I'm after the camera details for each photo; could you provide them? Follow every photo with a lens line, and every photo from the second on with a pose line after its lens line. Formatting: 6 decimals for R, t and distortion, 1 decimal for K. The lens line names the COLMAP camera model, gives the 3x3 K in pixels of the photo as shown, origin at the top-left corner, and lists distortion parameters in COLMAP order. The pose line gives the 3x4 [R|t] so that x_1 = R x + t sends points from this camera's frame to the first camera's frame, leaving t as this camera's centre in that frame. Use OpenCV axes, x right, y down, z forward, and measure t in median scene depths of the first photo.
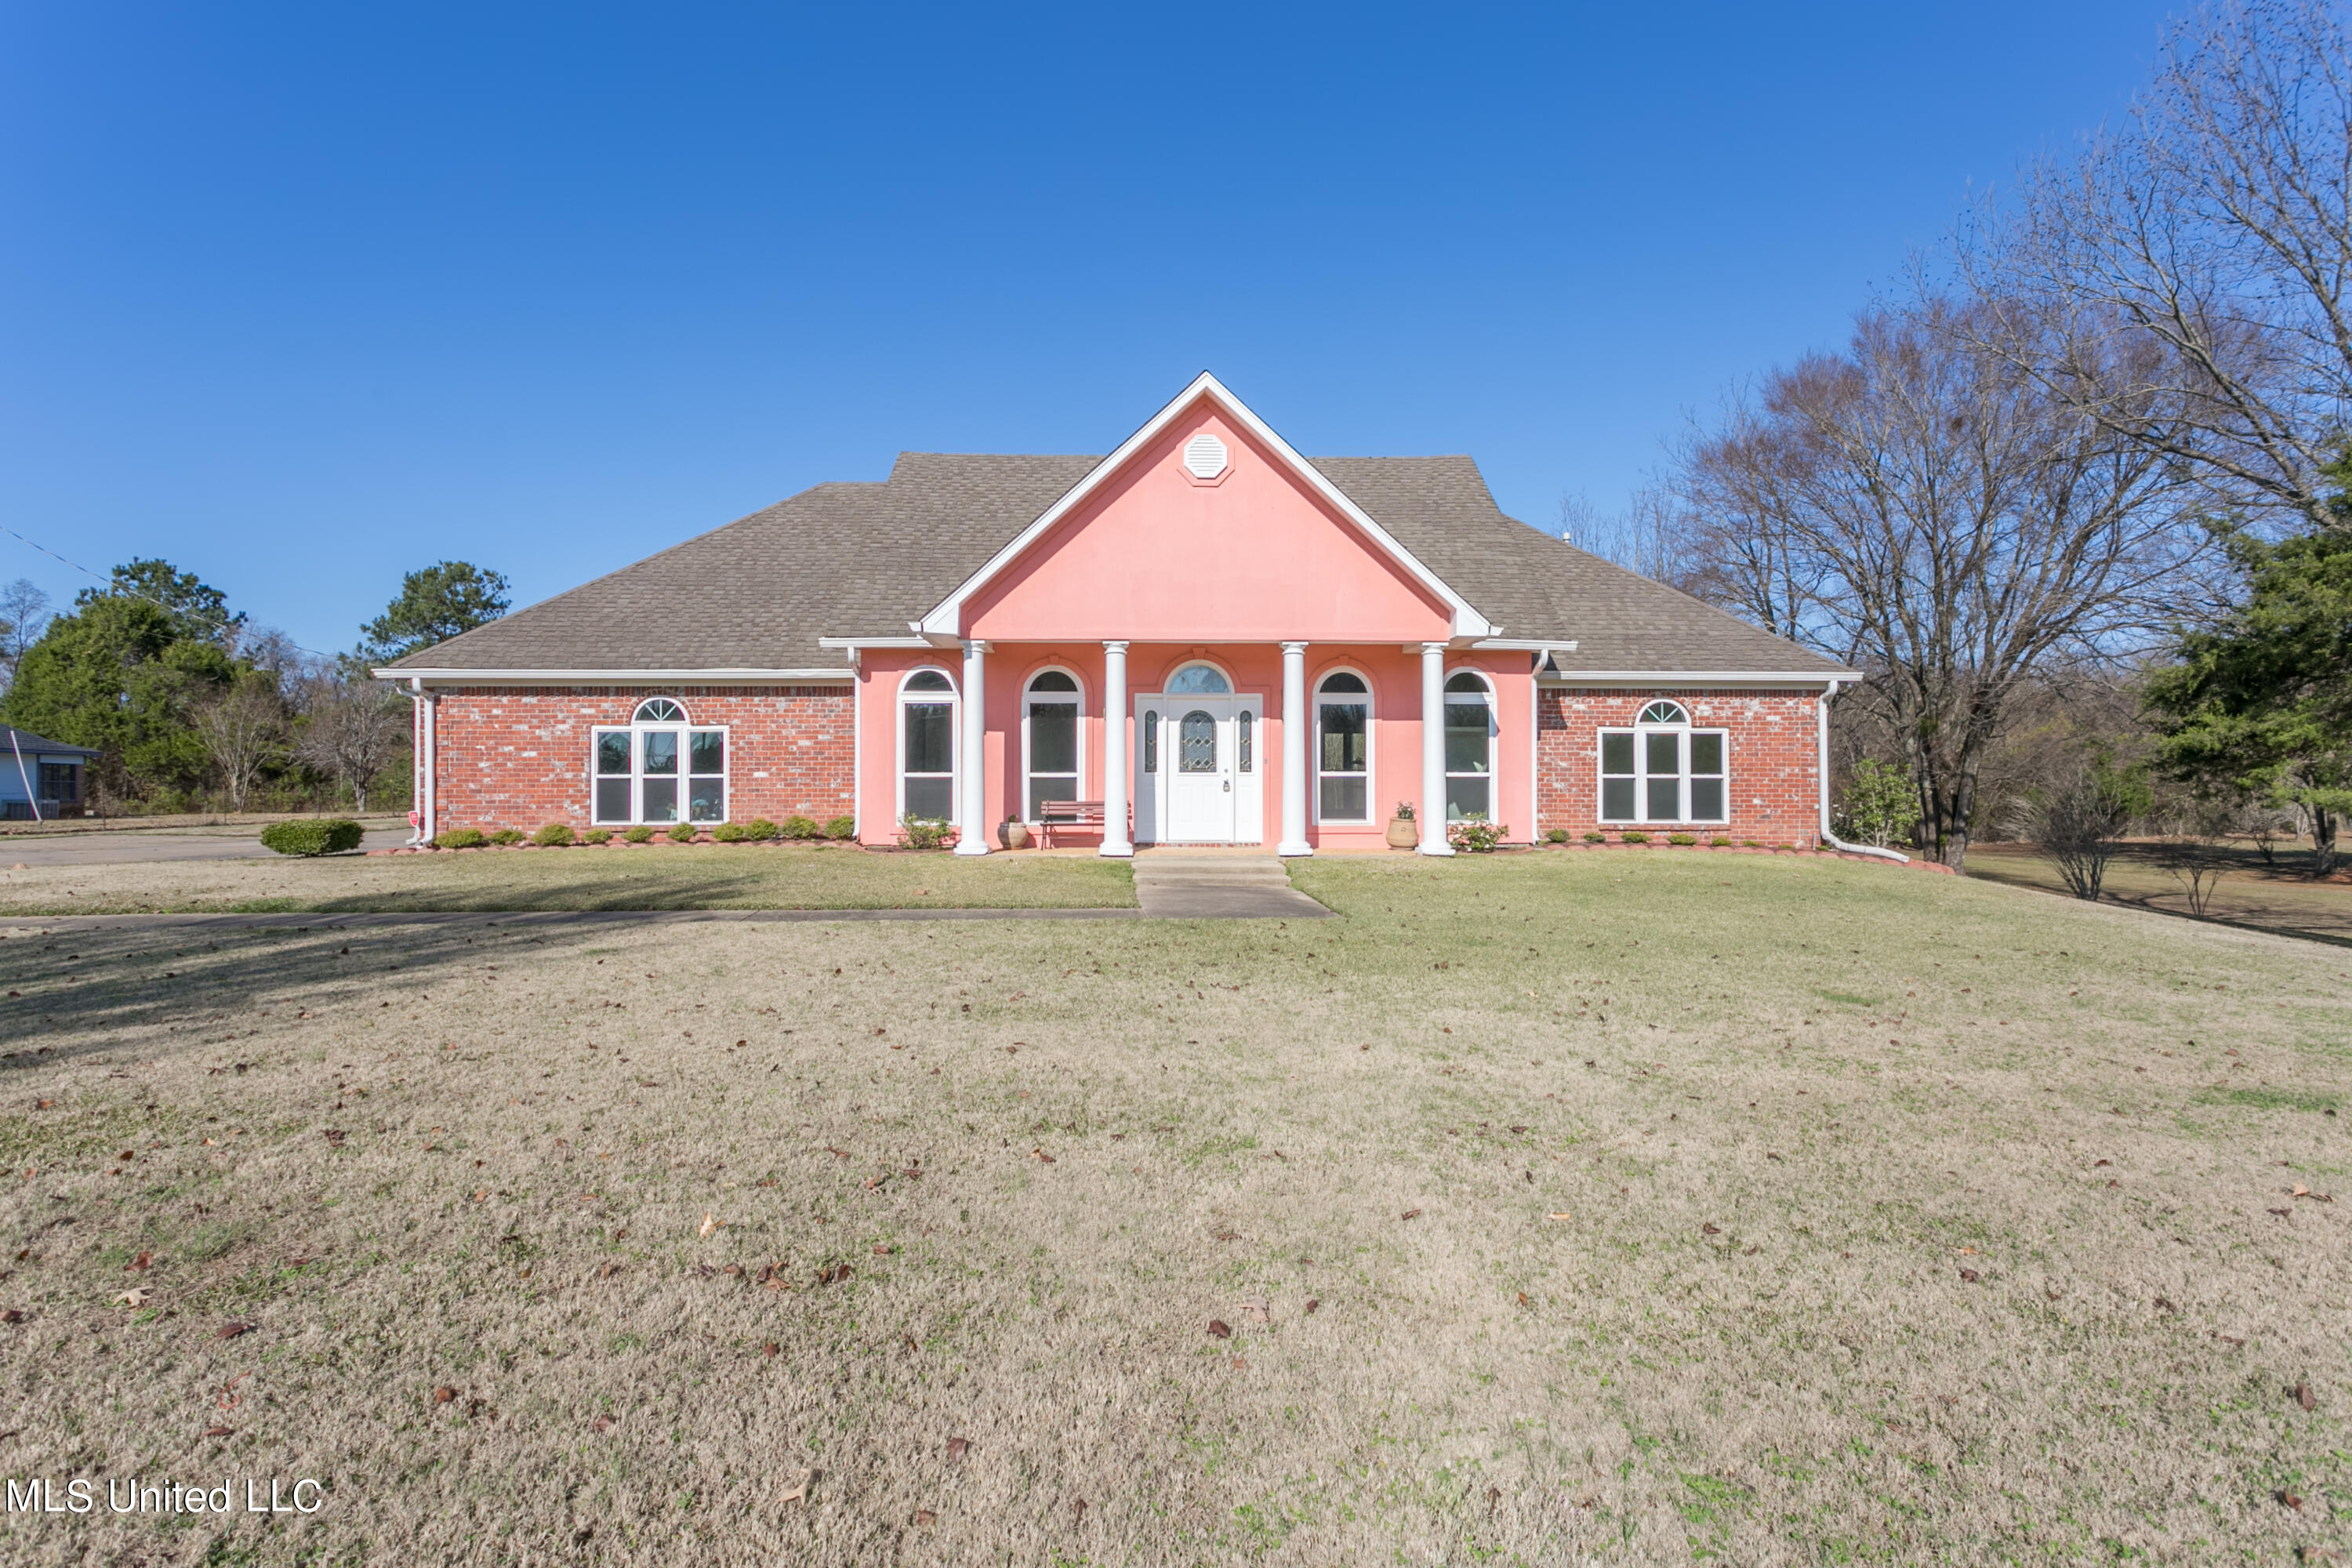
lens RADIAL K [[1109.8, 0, 1176.0], [0, 1109.8, 784.0], [0, 0, 1]] dist [-0.015767, 0.000363]
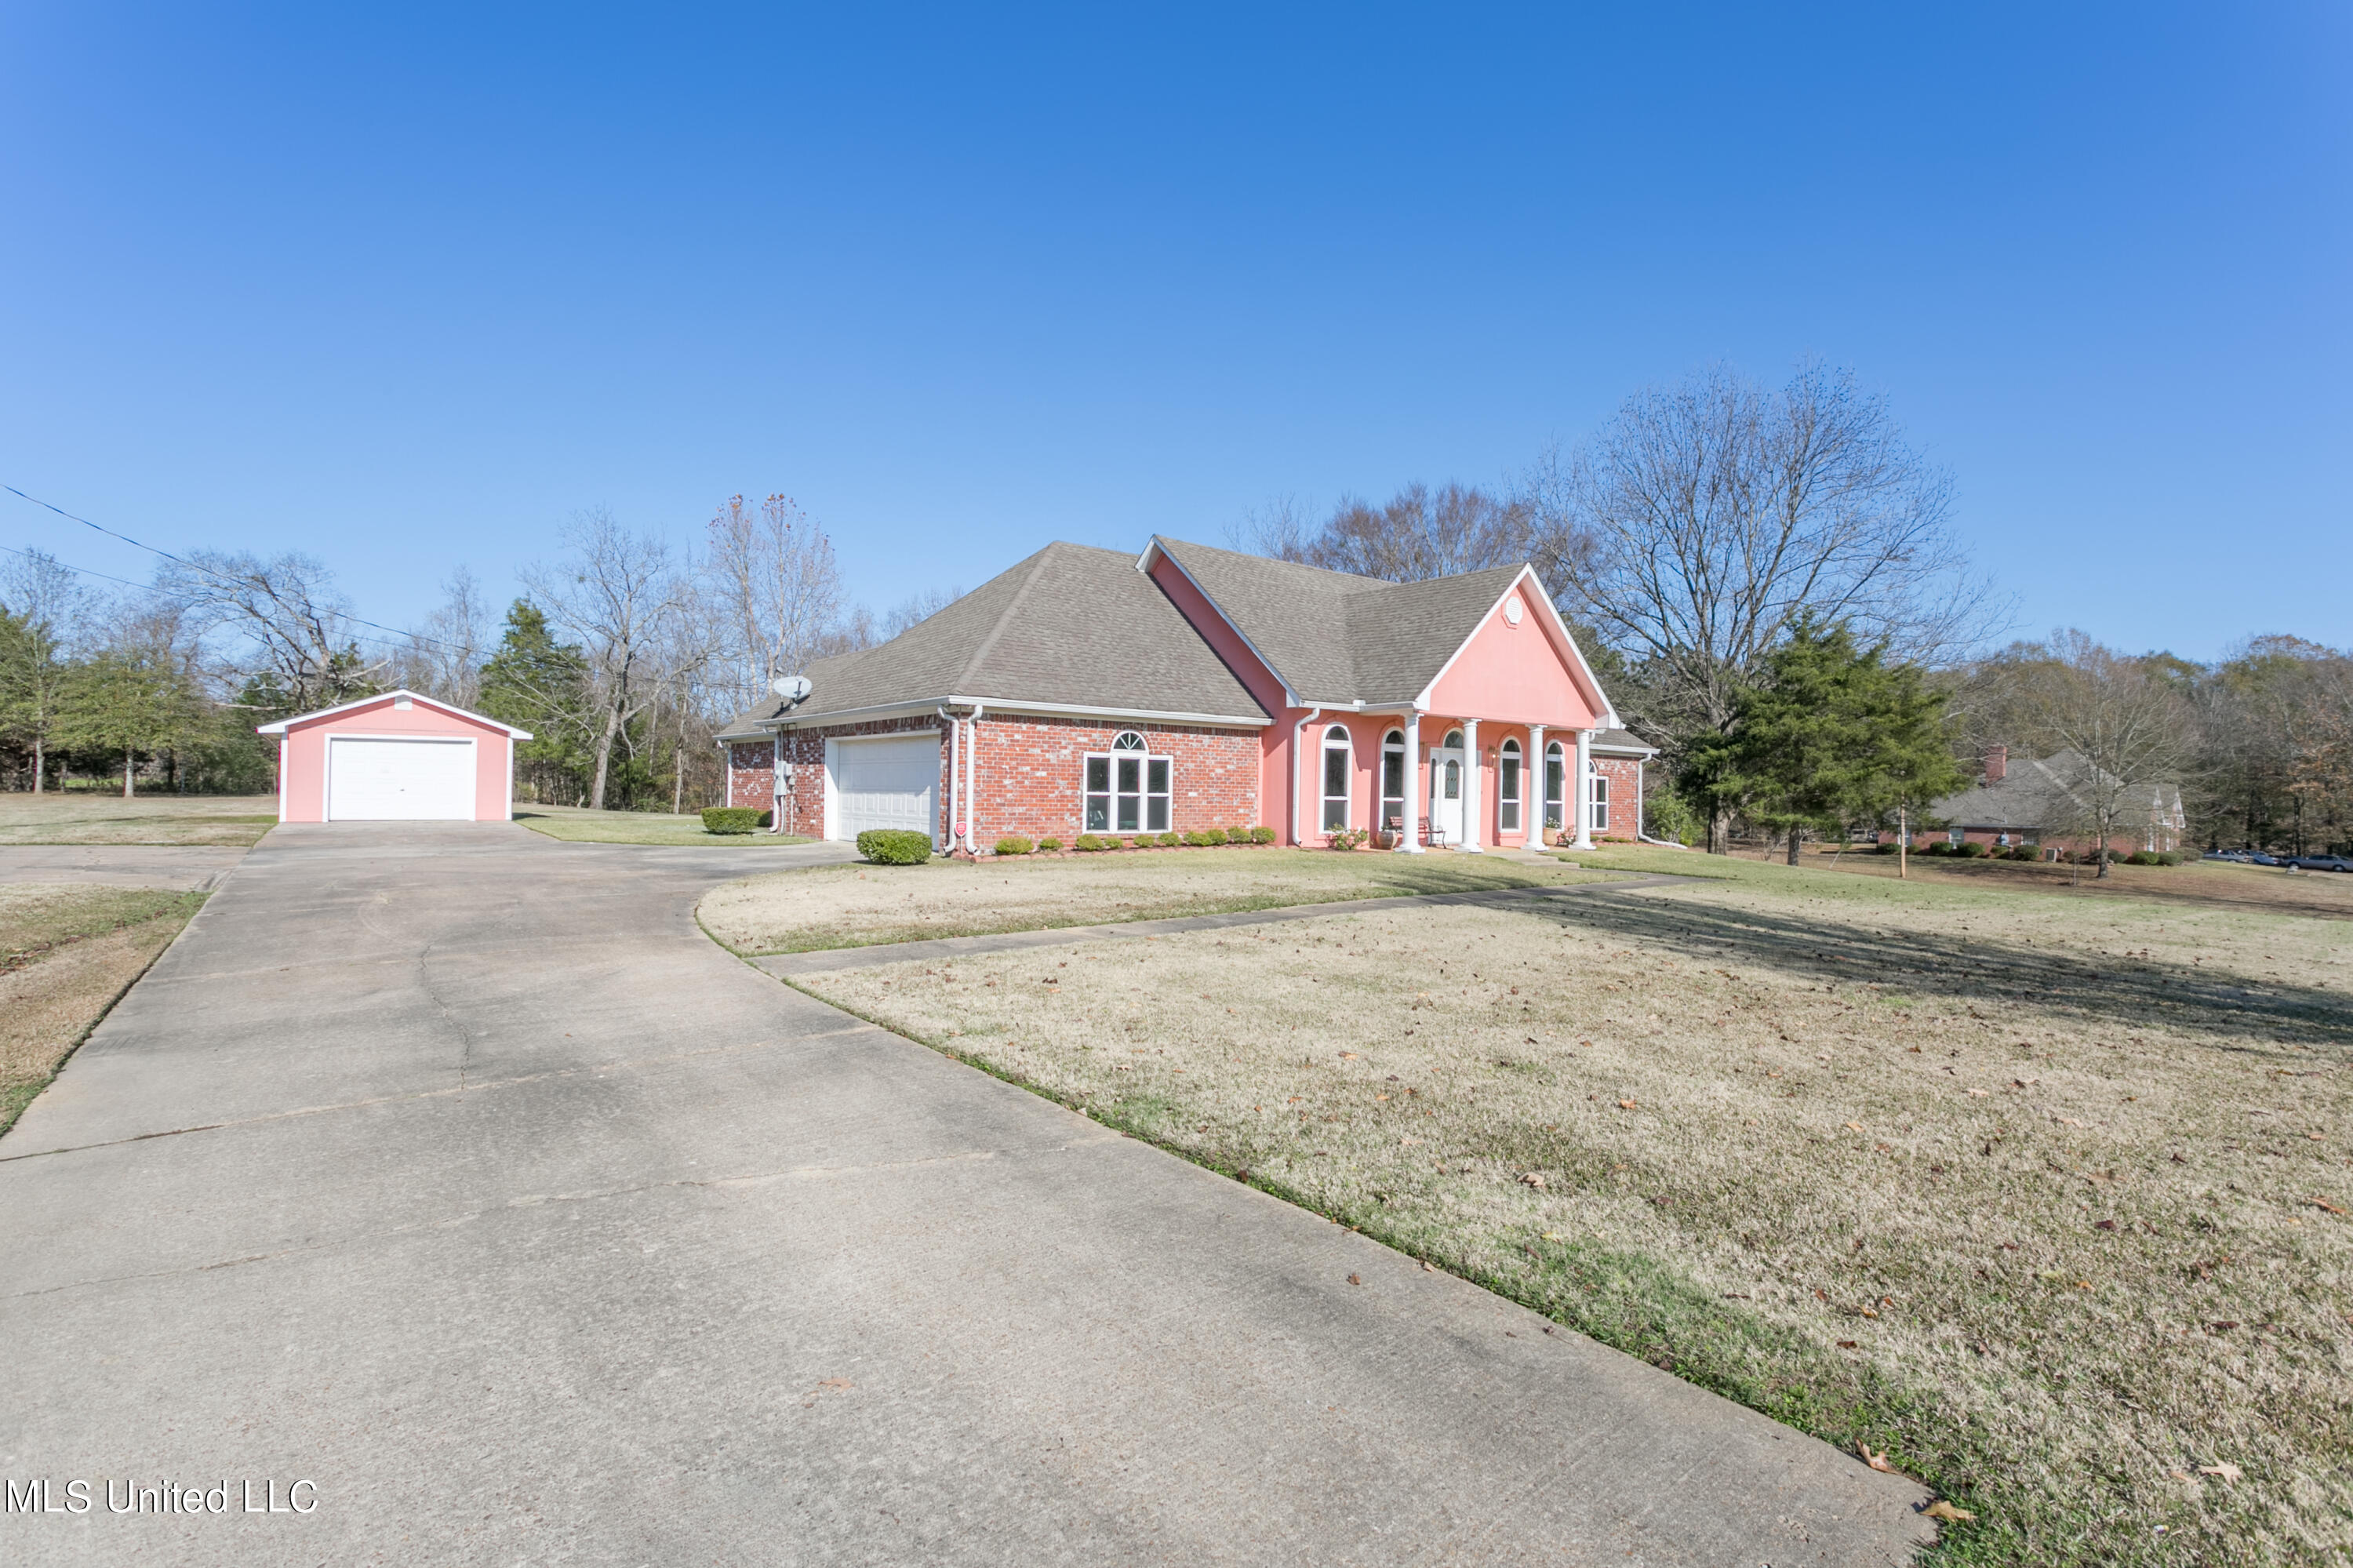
lens RADIAL K [[1110.3, 0, 1176.5], [0, 1110.3, 784.0], [0, 0, 1]] dist [-0.015767, 0.000363]
pose [[0.807435, 0.022637, 0.589522, -1.223867], [-0.016719, 0.999740, -0.015489, -0.000301], [-0.589720, 0.002650, 0.807604, -0.043285]]
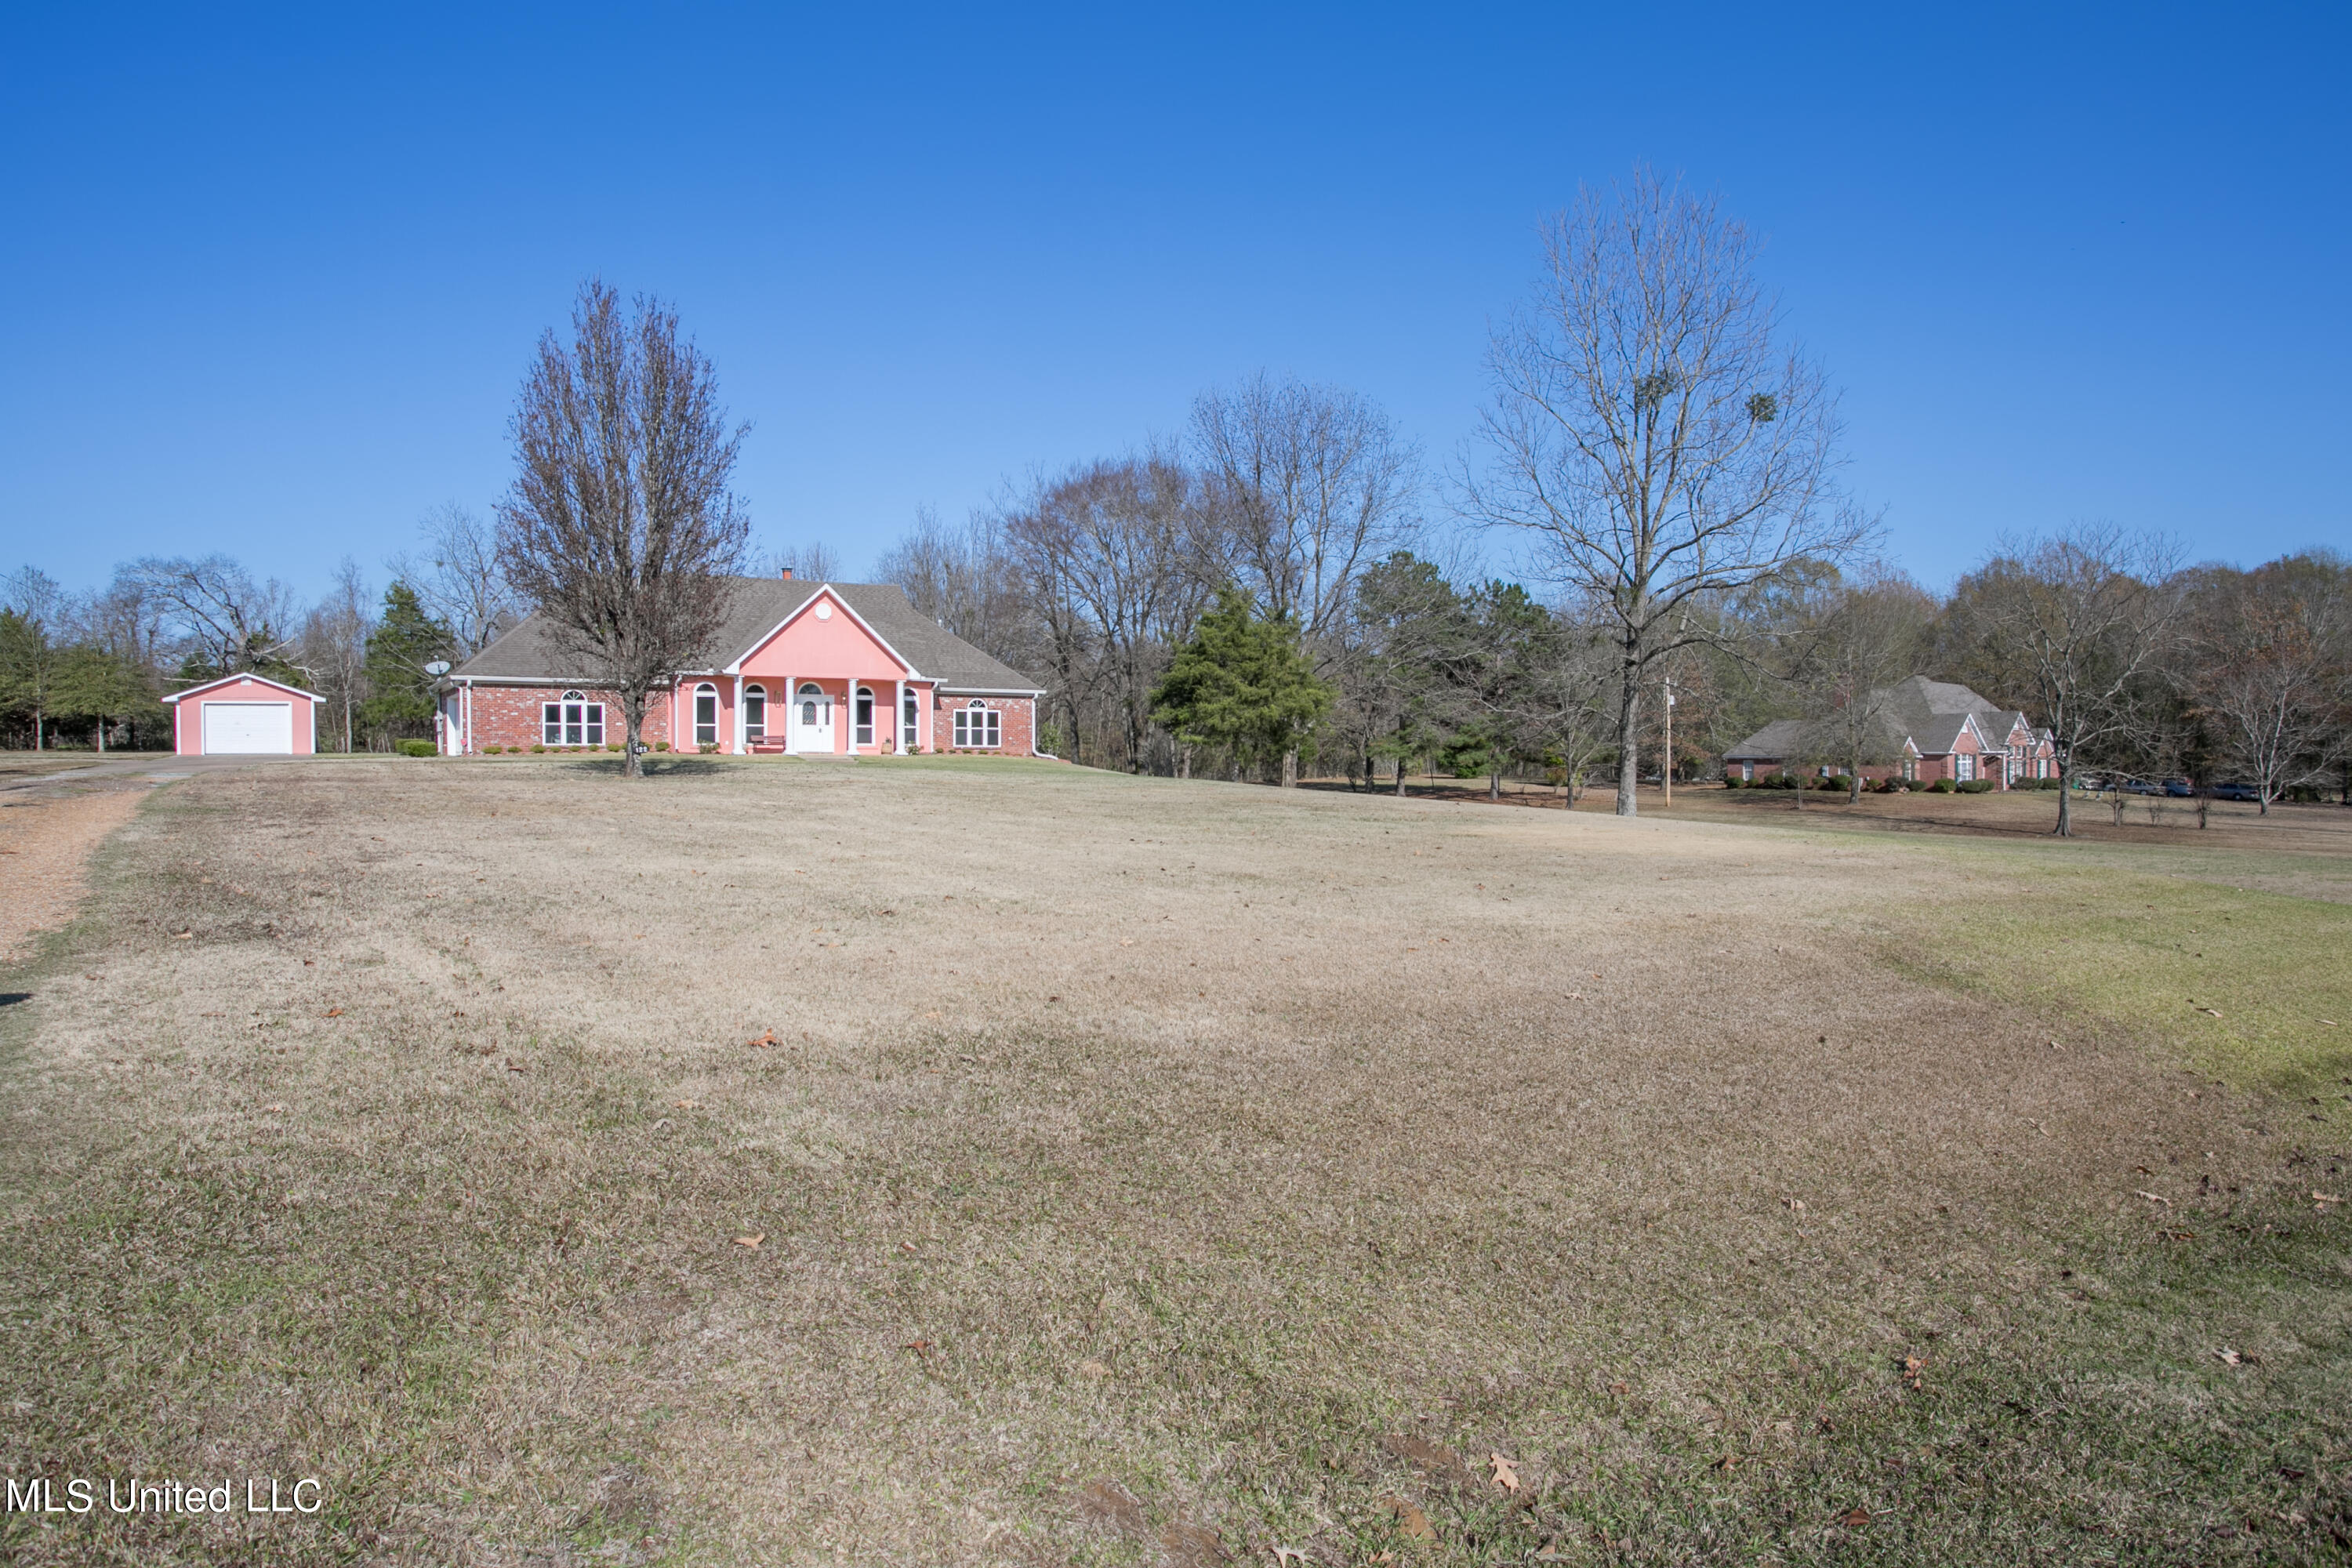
lens RADIAL K [[1410.2, 0, 1103.8], [0, 1410.2, 783.1], [0, 0, 1]] dist [-0.005270, -0.000935]
pose [[0.886488, -0.007104, 0.462697, -0.894123], [-0.000133, 0.999878, 0.015607, 0.073753], [-0.462752, -0.013897, 0.886379, -2.235438]]
